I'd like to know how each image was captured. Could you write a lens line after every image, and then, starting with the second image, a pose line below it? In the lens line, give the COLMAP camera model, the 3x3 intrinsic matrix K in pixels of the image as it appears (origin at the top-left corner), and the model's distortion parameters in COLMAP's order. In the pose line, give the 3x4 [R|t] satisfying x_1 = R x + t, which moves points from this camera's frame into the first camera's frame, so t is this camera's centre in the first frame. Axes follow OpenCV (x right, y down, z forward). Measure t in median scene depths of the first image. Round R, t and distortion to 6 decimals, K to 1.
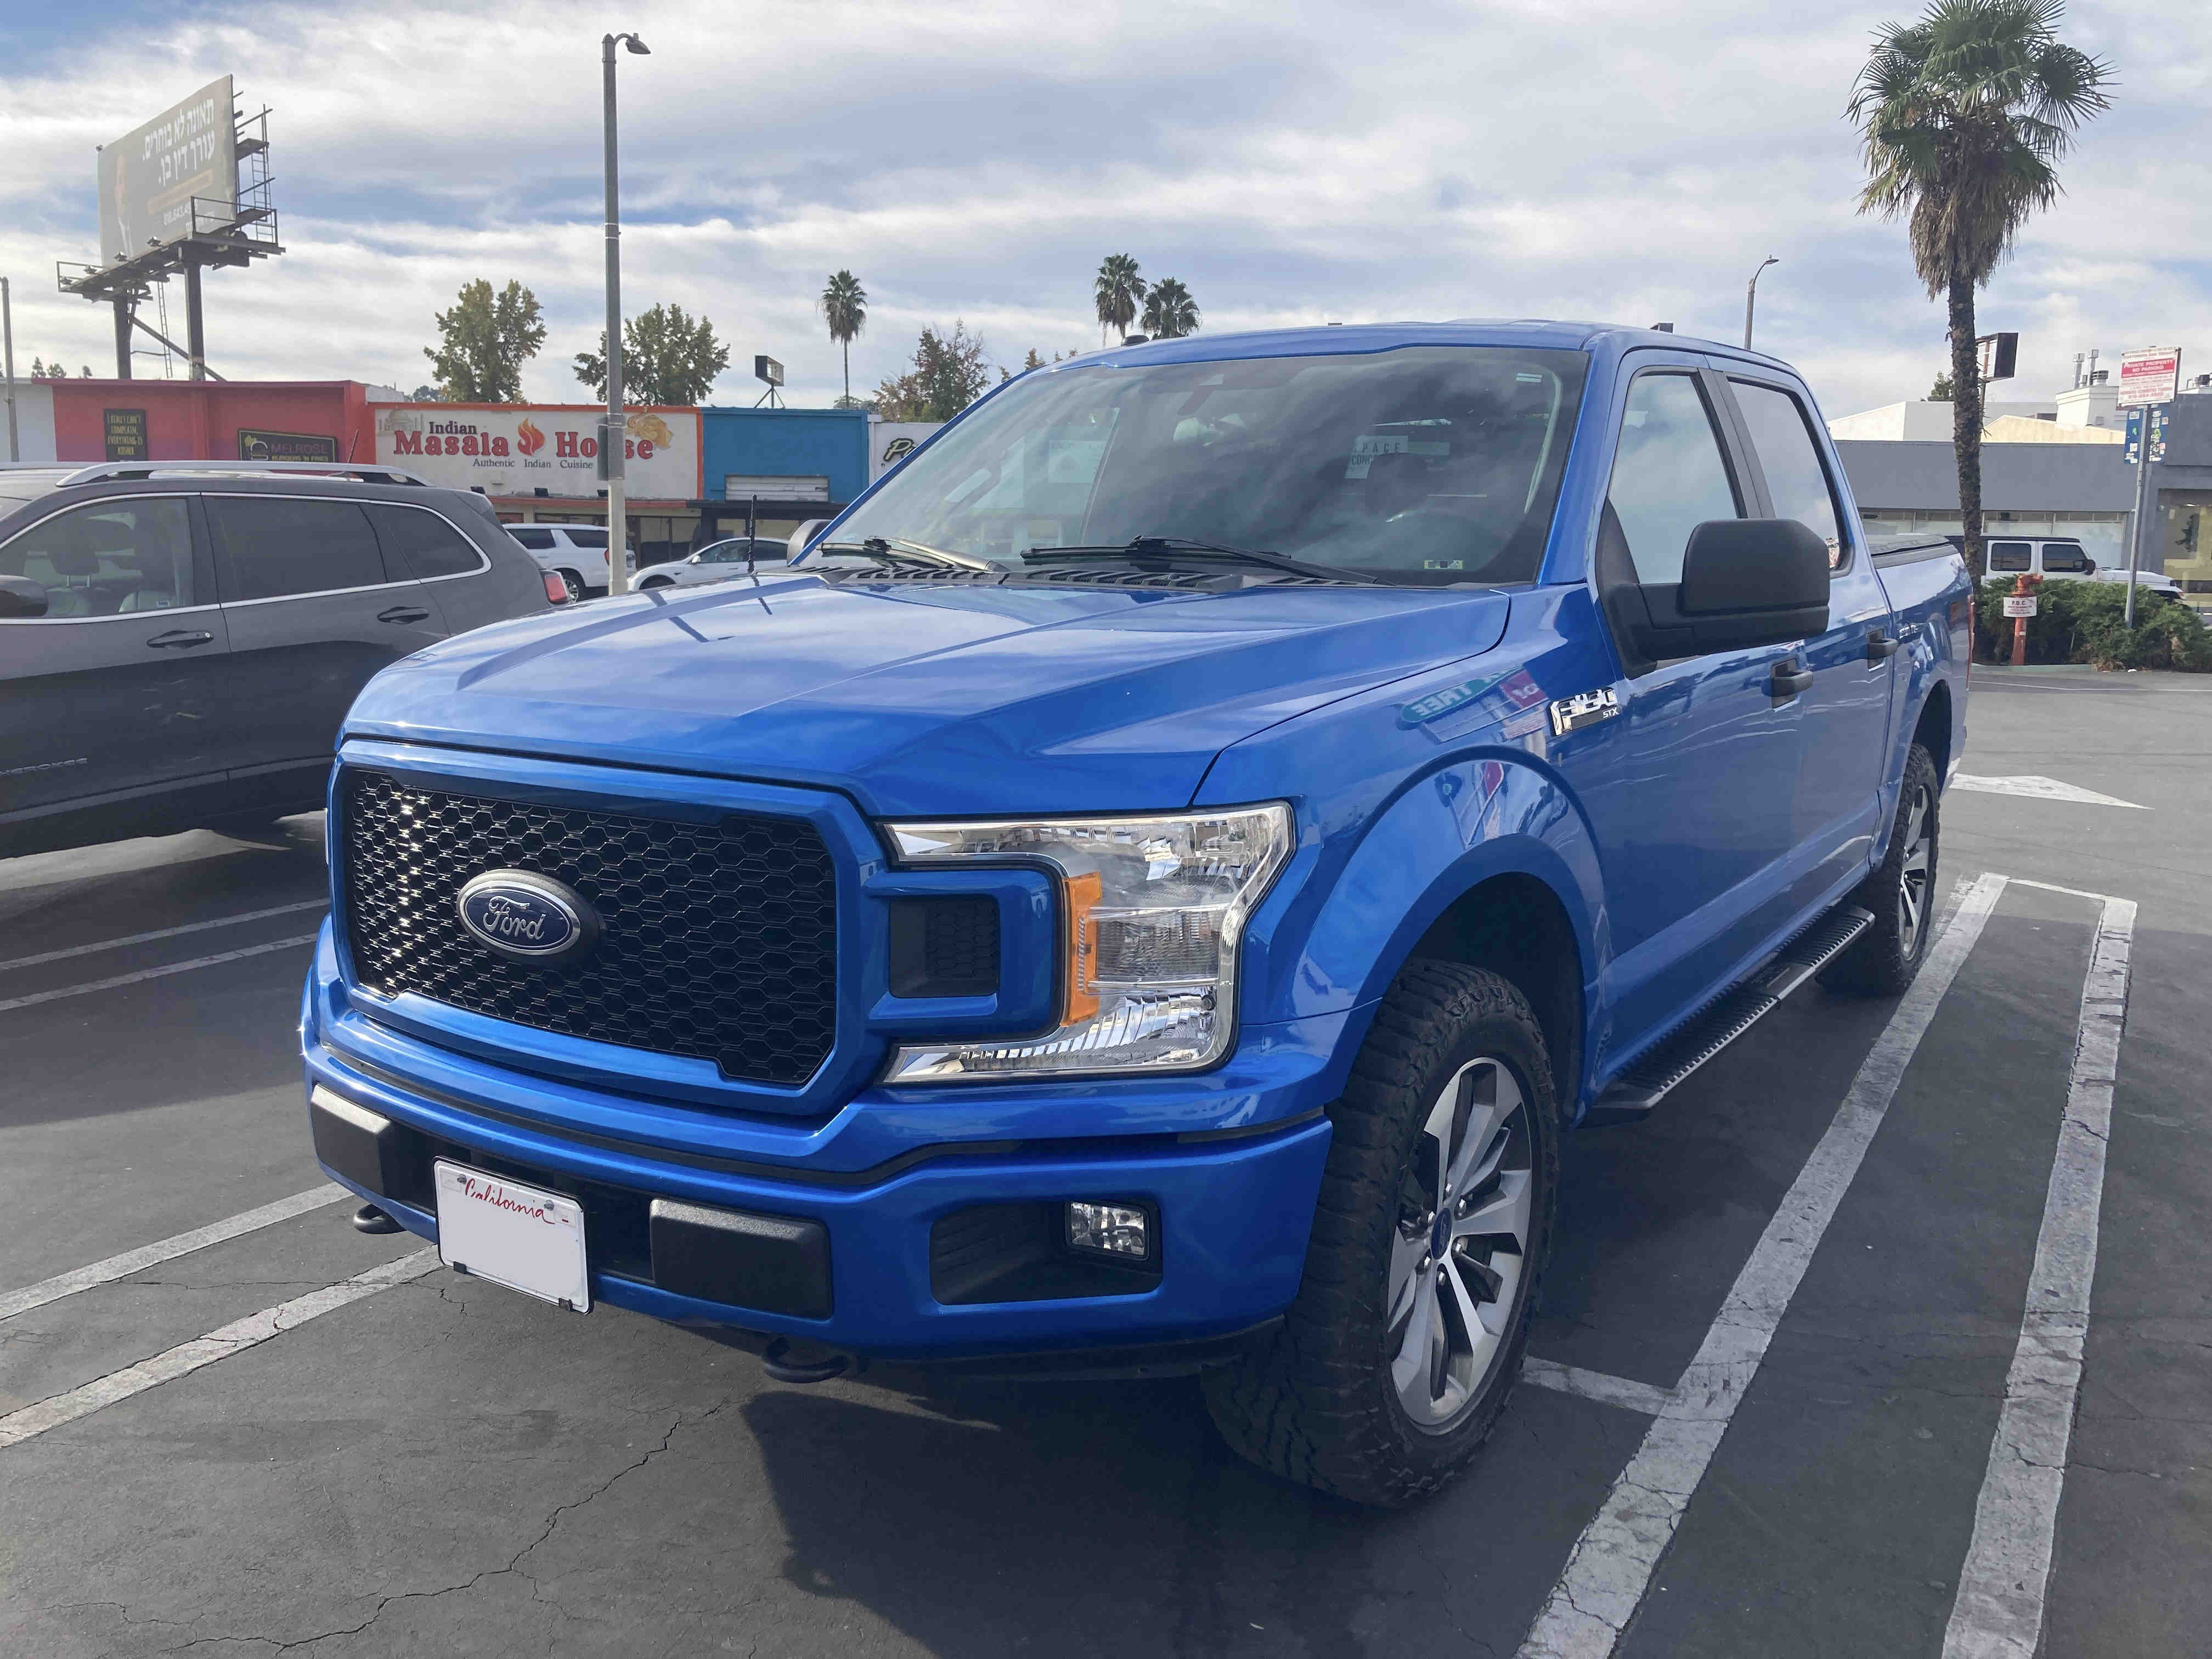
lens RADIAL K [[1798.8, 0, 1106.0], [0, 1798.8, 829.5], [0, 0, 1]] dist [0.134139, -0.181506]
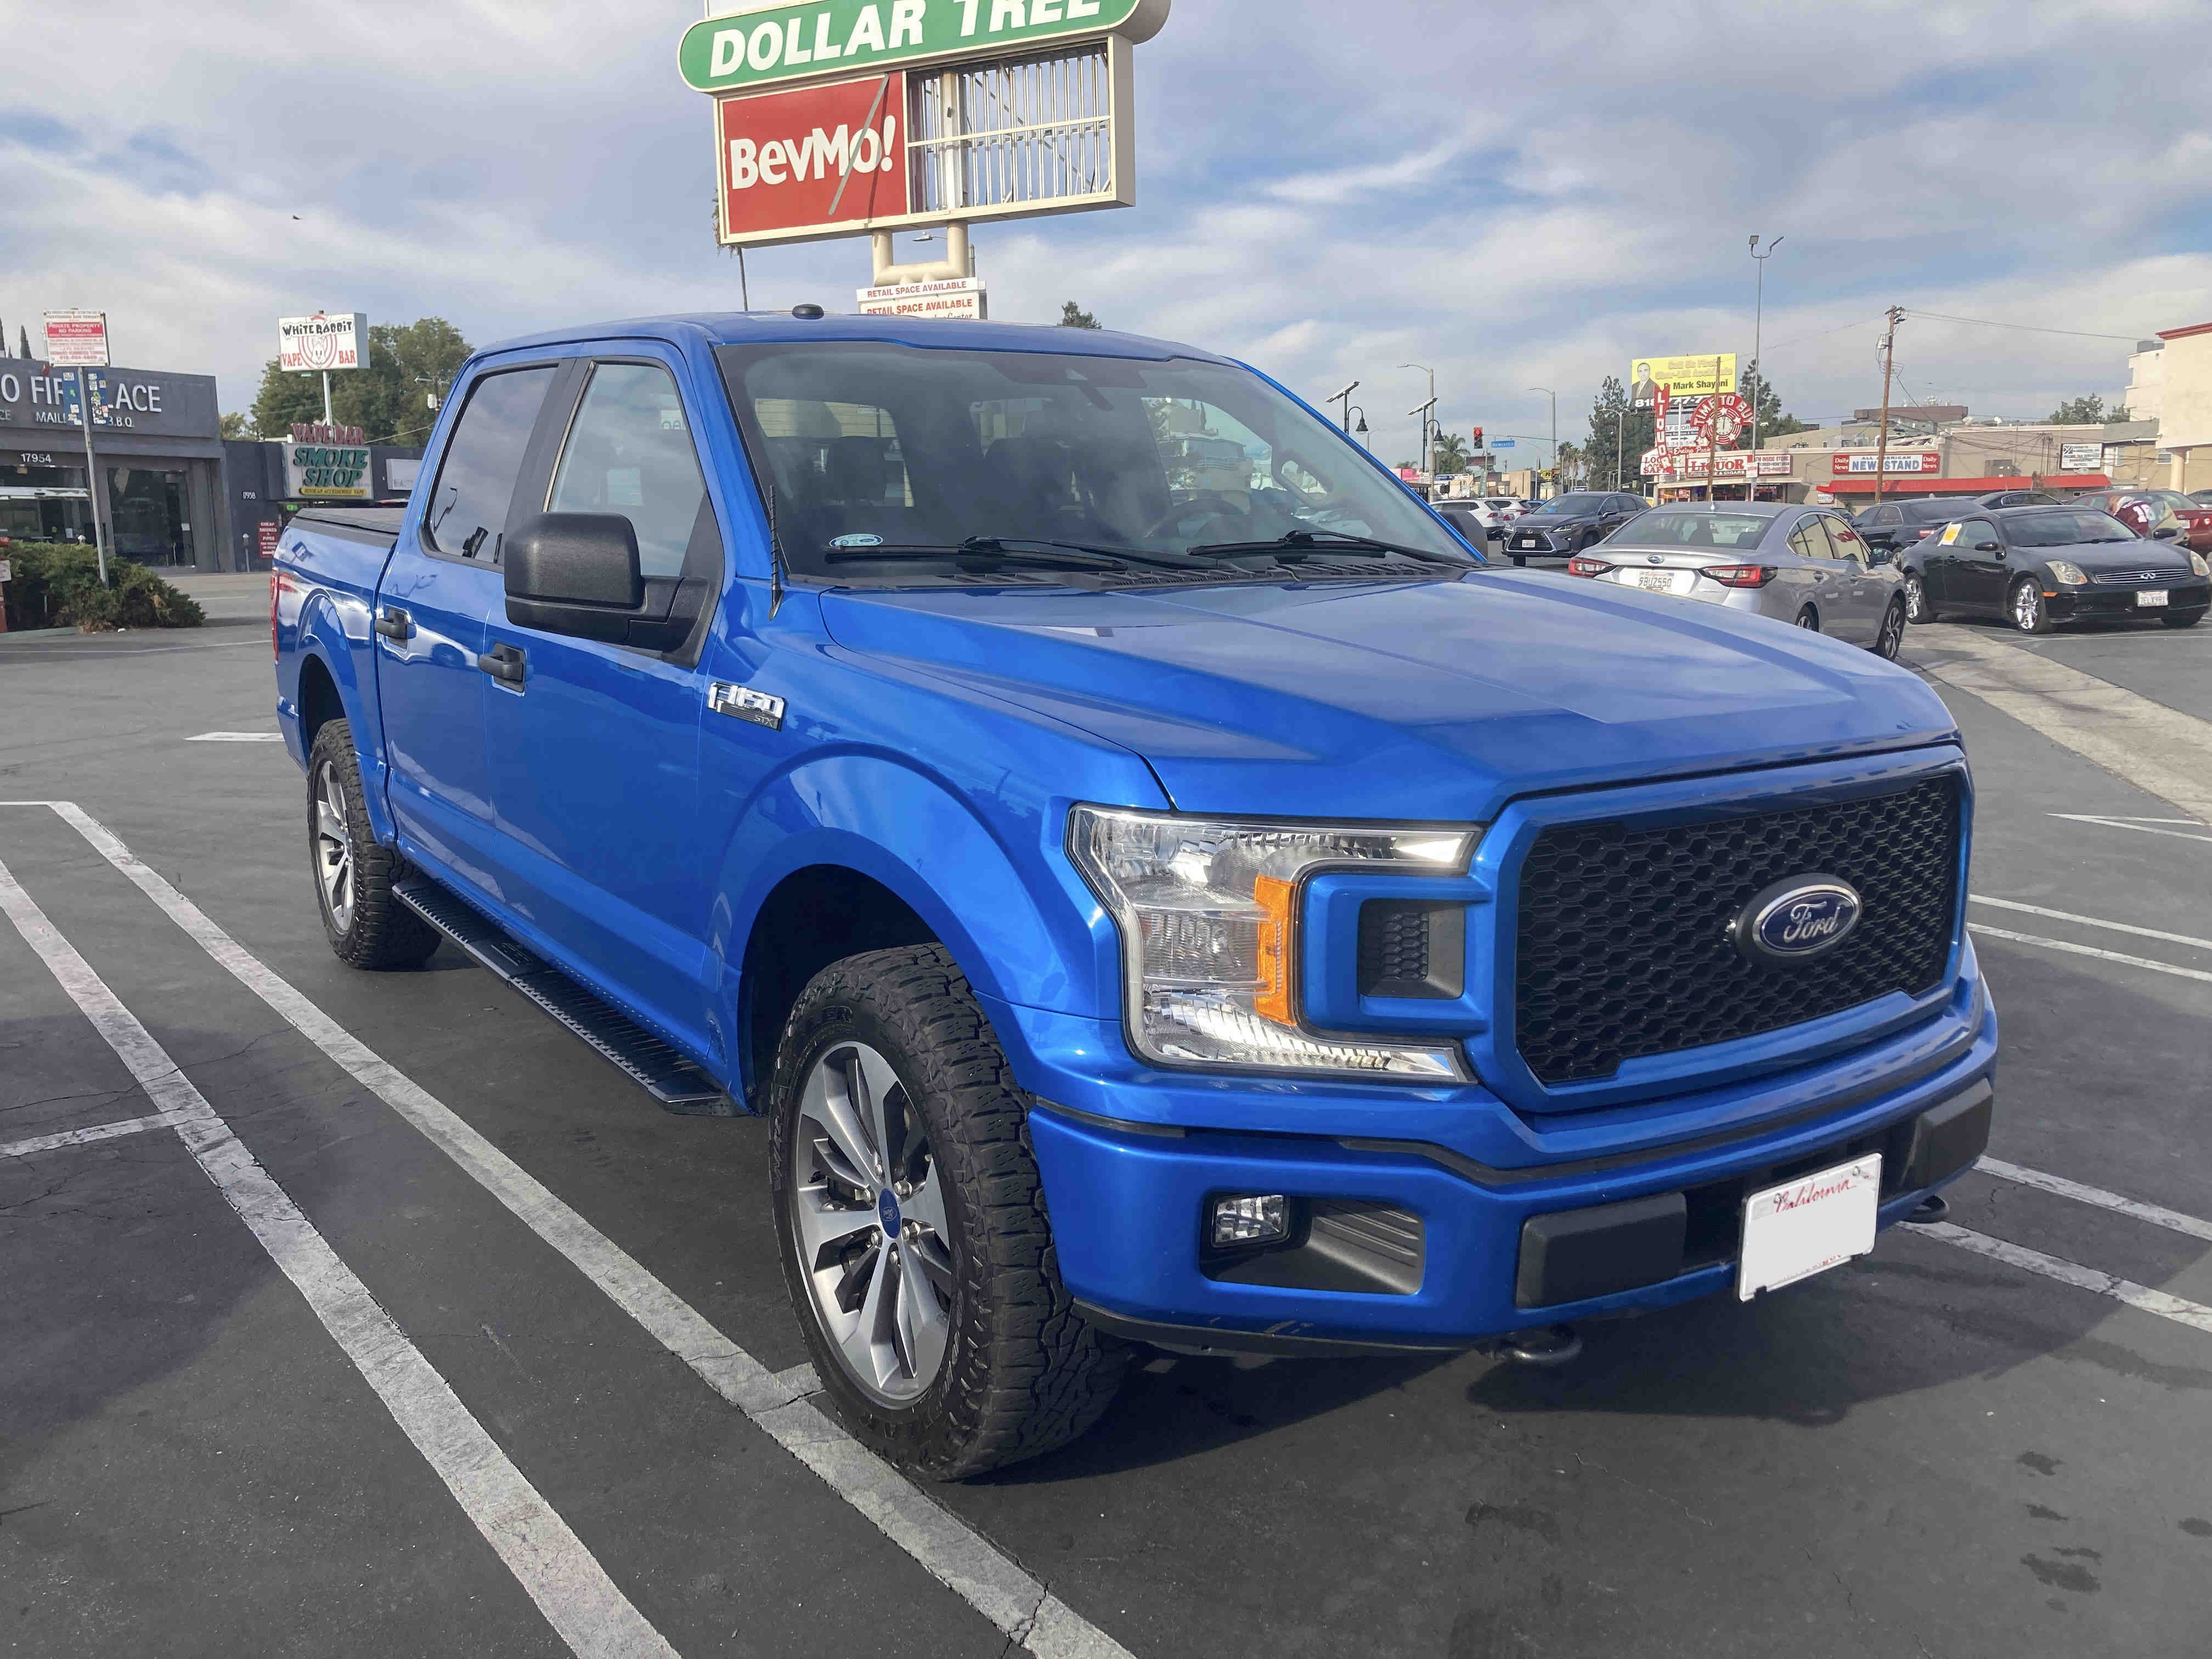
lens RADIAL K [[1814.7, 0, 1106.0], [0, 1814.7, 829.5], [0, 0, 1]] dist [-0.003973, -0.001833]
pose [[0.345109, -0.167459, 0.923503, -0.199837], [0.141438, 0.981997, 0.125211, -0.026575], [-0.927844, 0.087407, 0.362581, 0.142573]]
